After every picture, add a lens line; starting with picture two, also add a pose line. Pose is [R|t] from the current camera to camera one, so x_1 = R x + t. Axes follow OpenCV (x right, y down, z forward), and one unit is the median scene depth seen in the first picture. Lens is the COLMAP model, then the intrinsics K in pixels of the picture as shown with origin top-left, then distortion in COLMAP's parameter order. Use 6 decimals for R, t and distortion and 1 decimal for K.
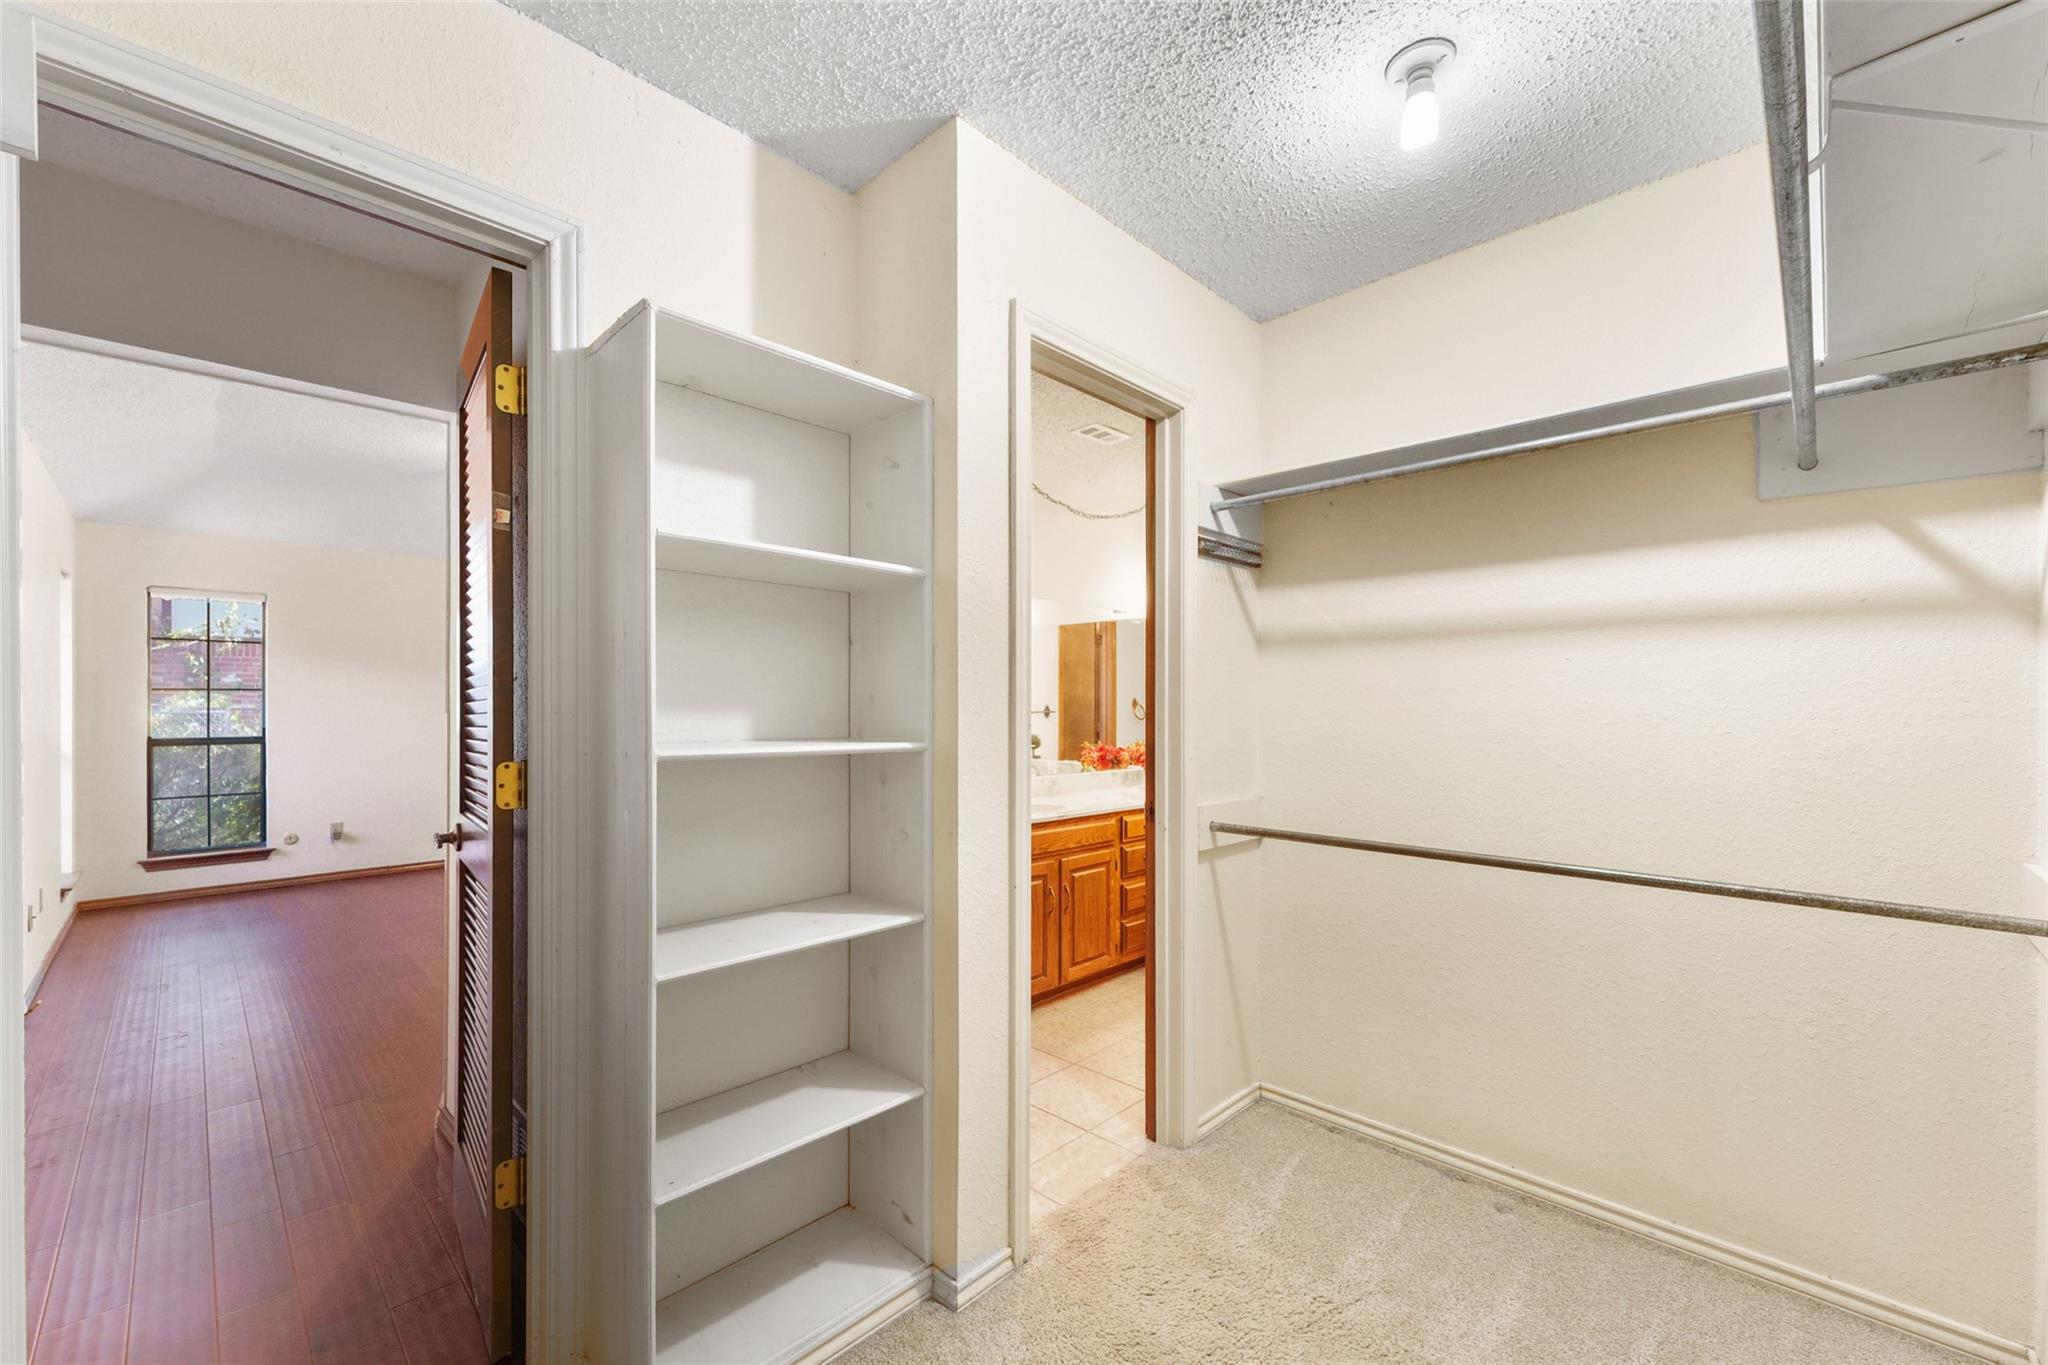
lens RADIAL K [[814.1, 0, 1023.7], [0, 814.1, 699.9], [0, 0, 1]] dist [0.008904, -0.001922]
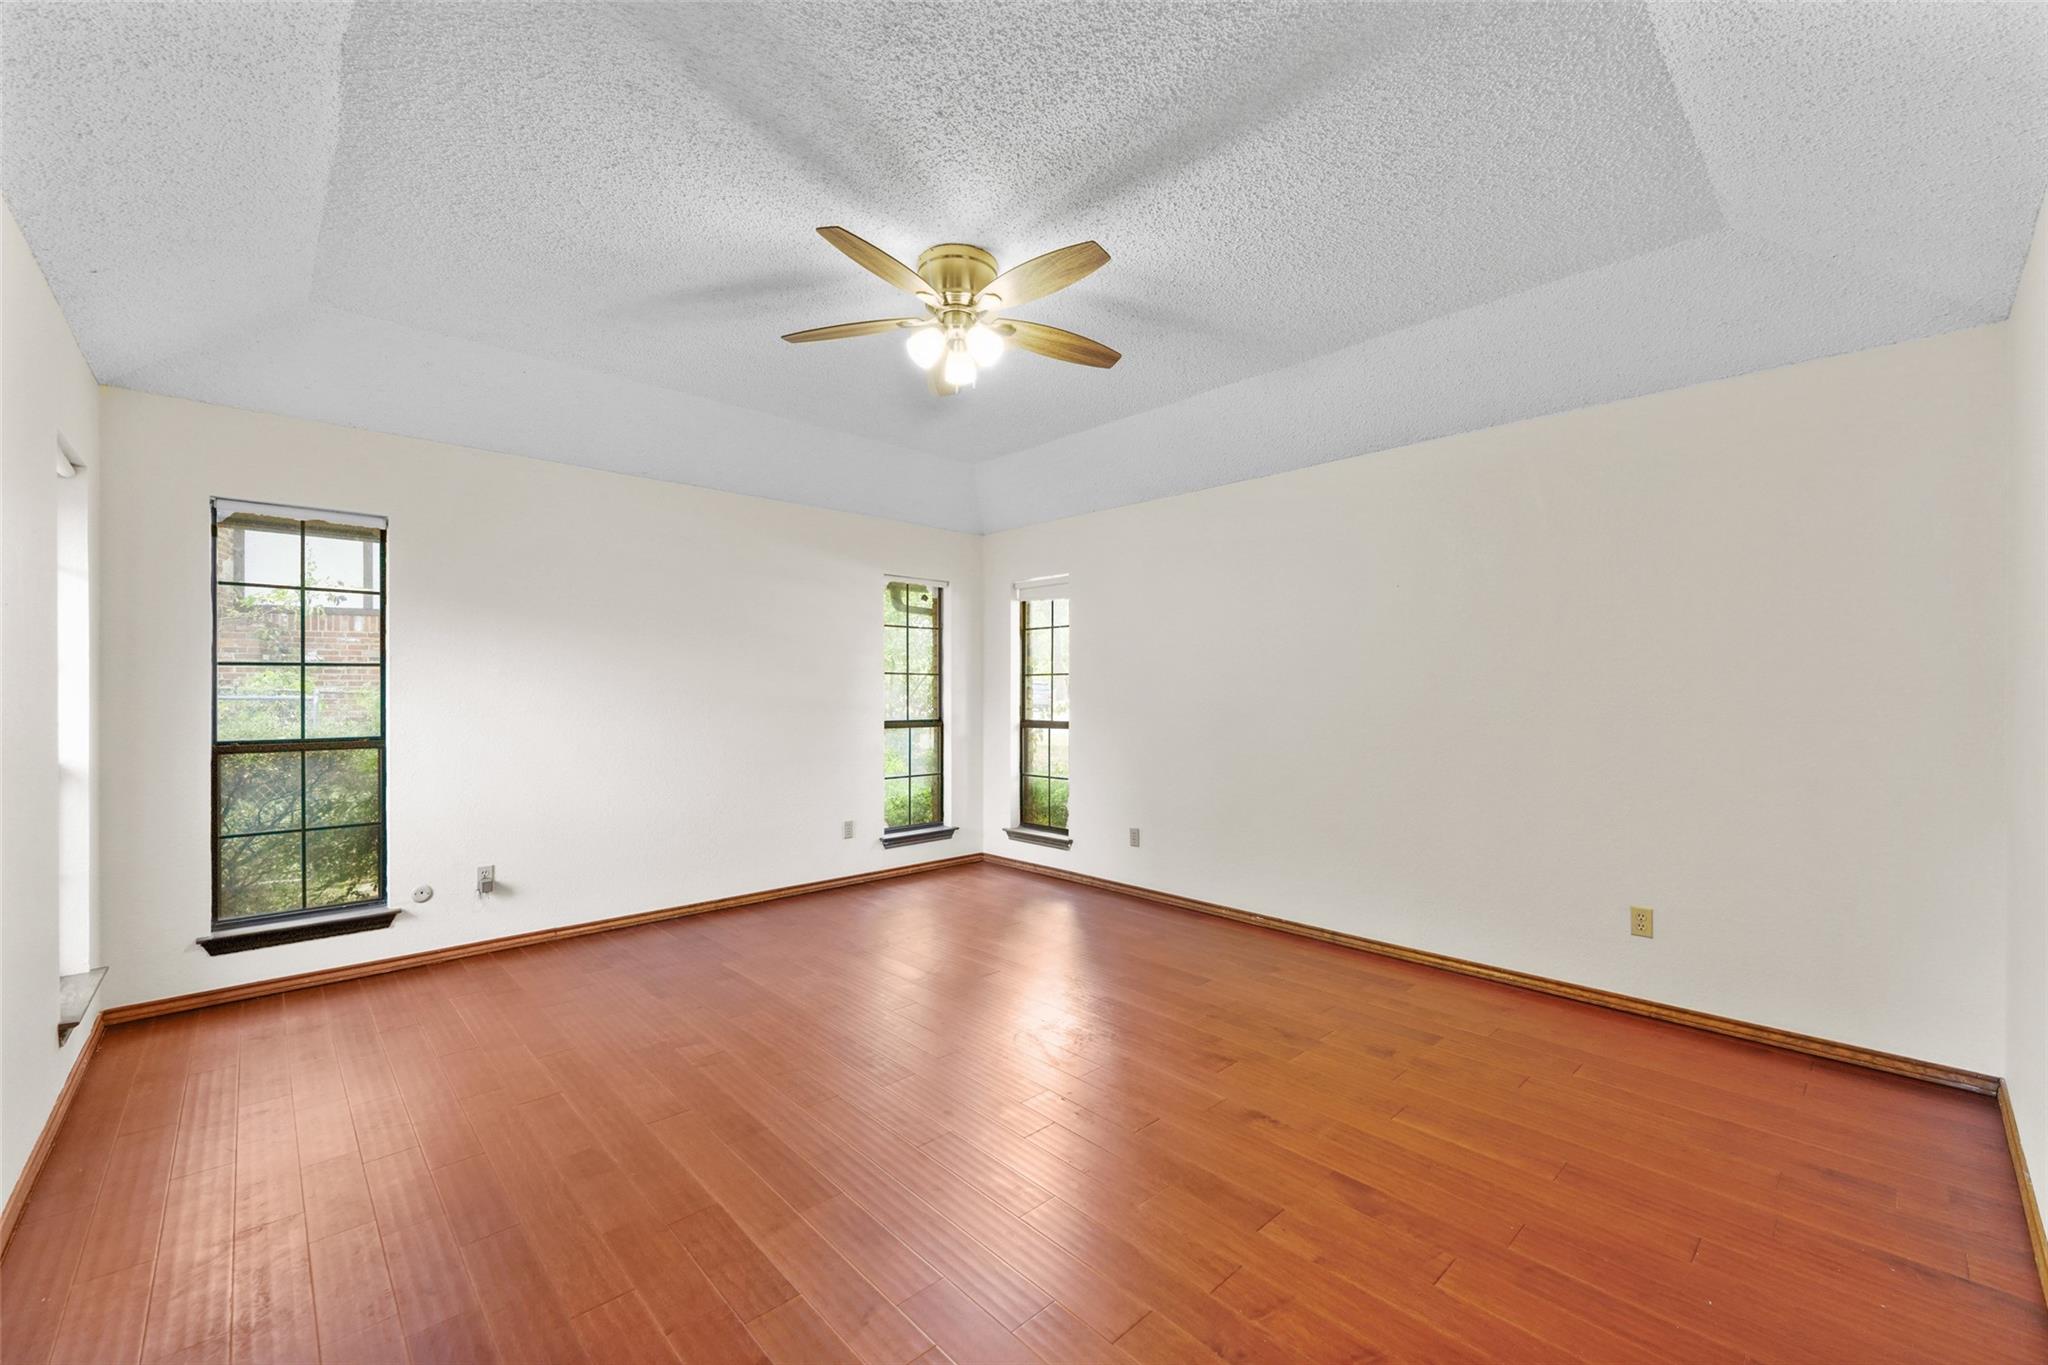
lens RADIAL K [[814.1, 0, 1017.0], [0, 814.1, 679.1], [0, 0, 1]] dist [0.008904, -0.001922]
pose [[0.998854, -0.001769, -0.047833, -0.397175], [0.001637, 0.999995, -0.002797, 0.001457], [0.047838, 0.002715, 0.998851, 0.378188]]
